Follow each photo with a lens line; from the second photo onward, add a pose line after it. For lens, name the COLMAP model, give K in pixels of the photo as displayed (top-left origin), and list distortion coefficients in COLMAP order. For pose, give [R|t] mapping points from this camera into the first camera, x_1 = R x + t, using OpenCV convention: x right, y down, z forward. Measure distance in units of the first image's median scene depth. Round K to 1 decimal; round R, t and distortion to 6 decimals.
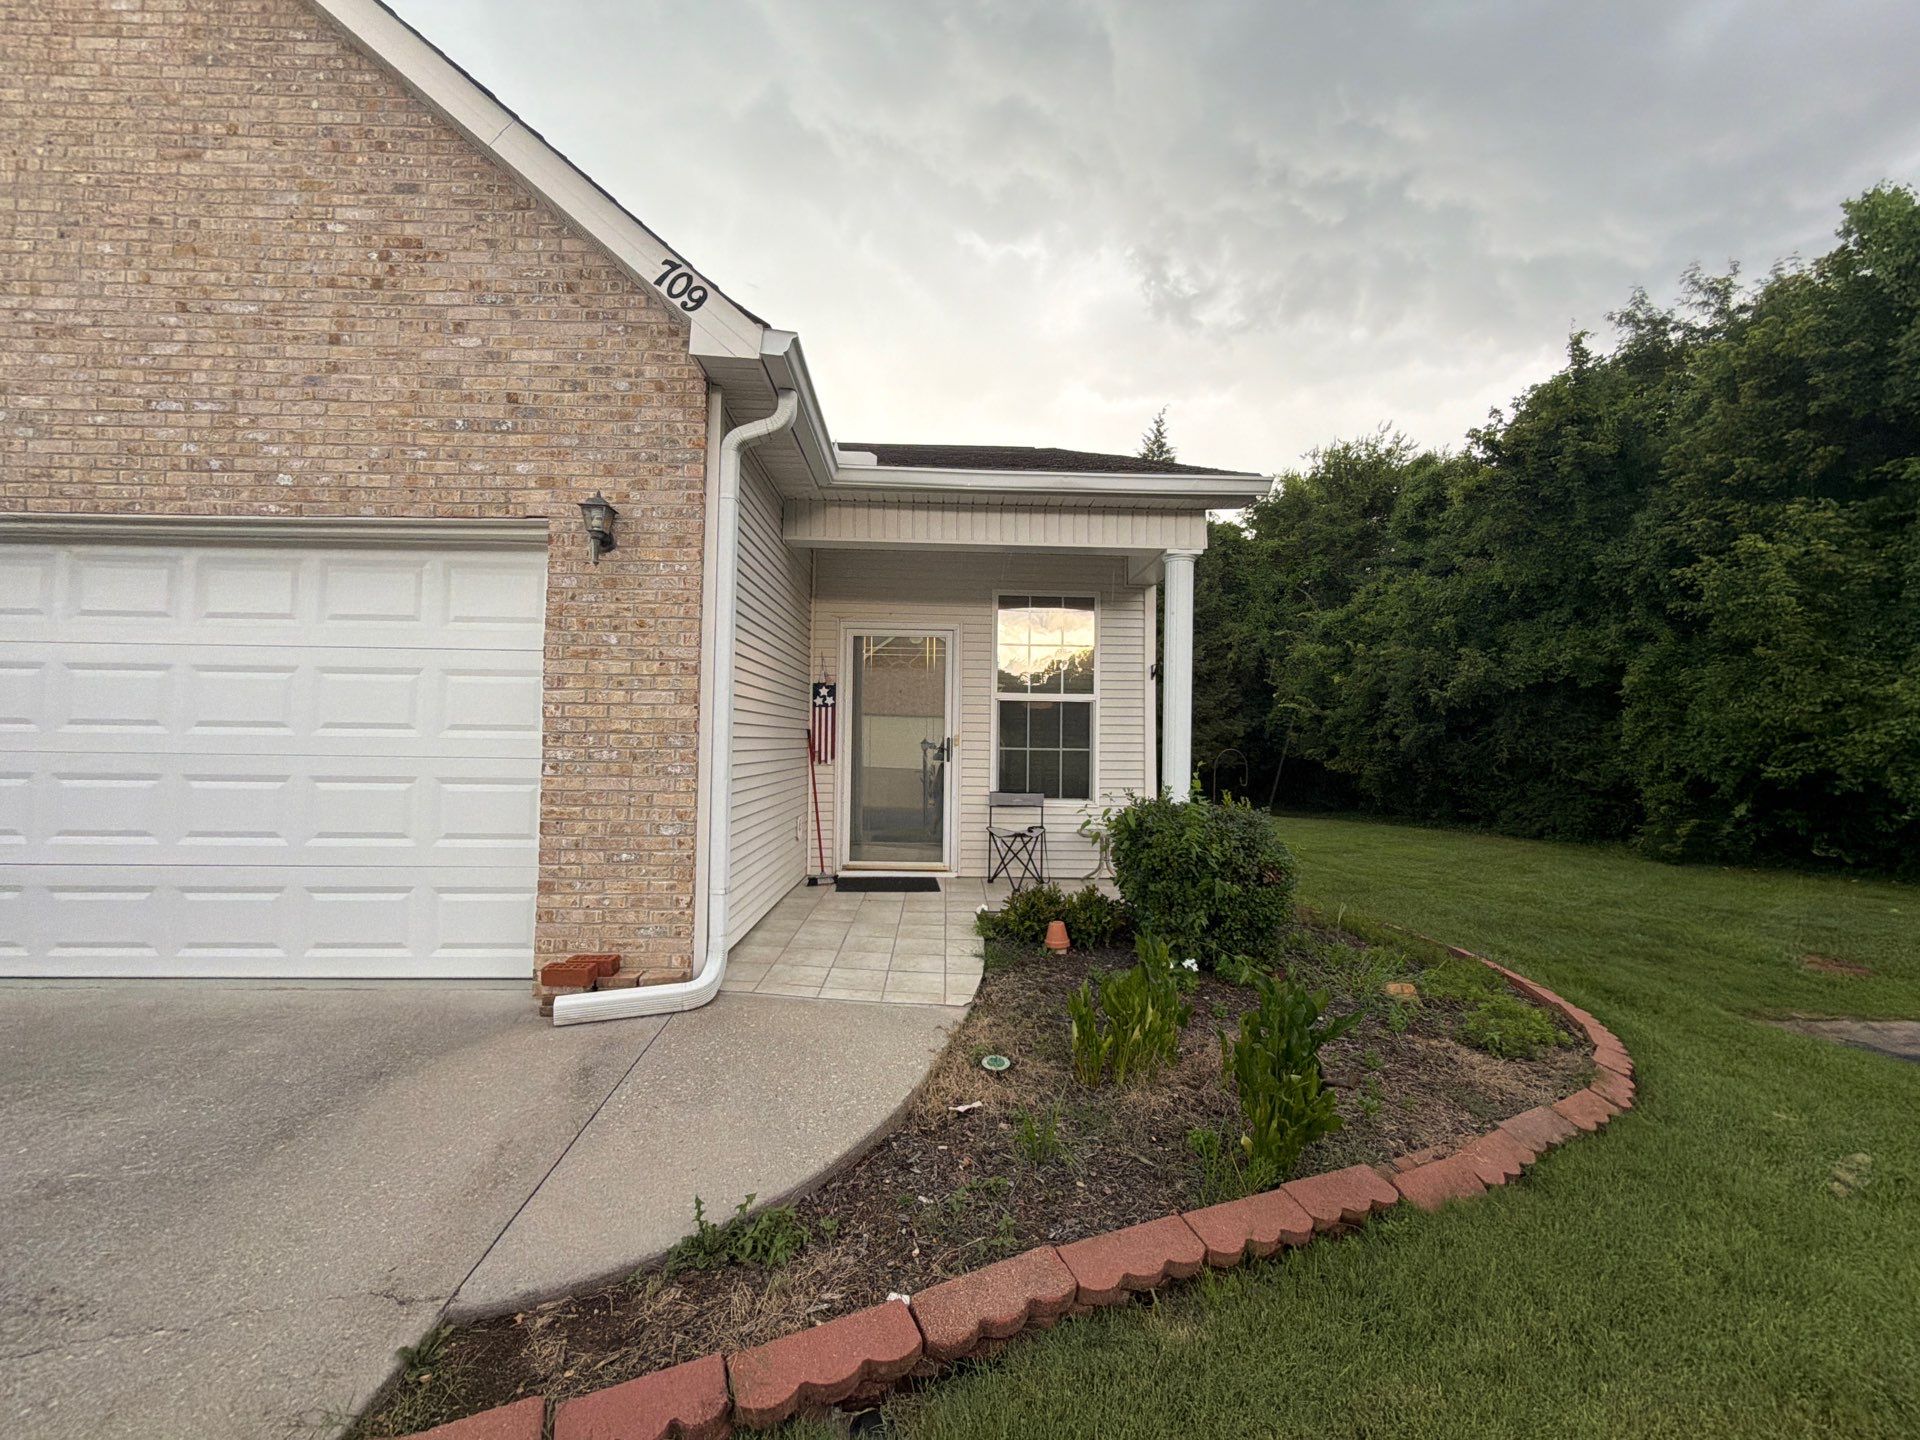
lens RADIAL K [[764.1, 0, 953.1], [0, 764.1, 720.6], [0, 0, 1]] dist [0.005325, -0.001198]
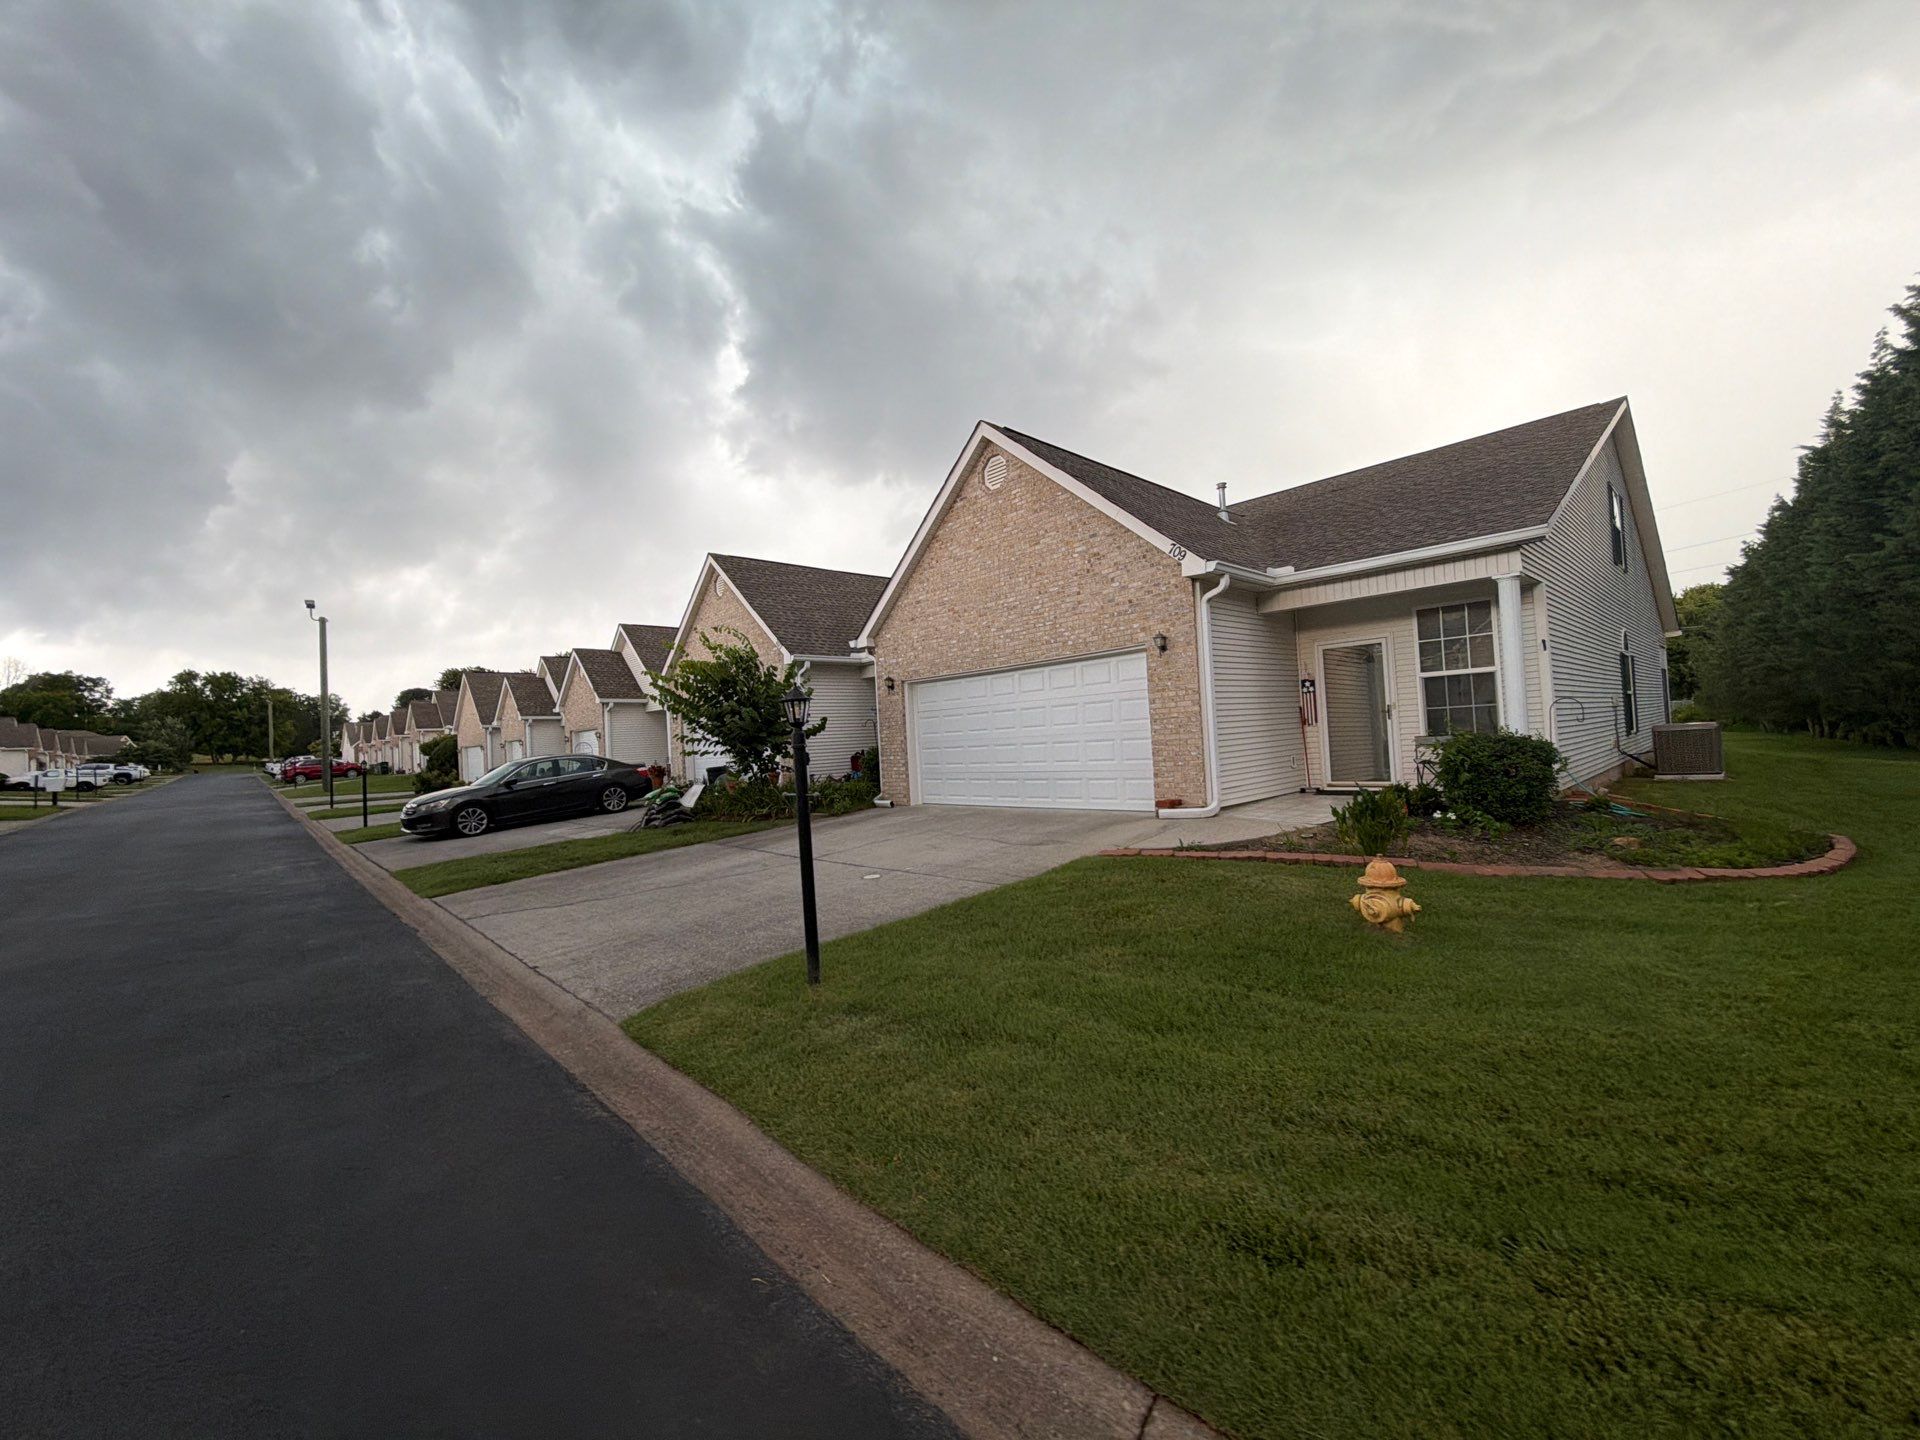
lens RADIAL K [[764.1, 0, 969.2], [0, 764.1, 718.7], [0, 0, 1]] dist [0.005325, -0.001198]
pose [[0.677849, -0.071955, -0.731671, 1.031927], [0.090542, 0.995794, -0.014047, -0.009511], [0.729604, -0.056725, 0.681513, -1.347396]]
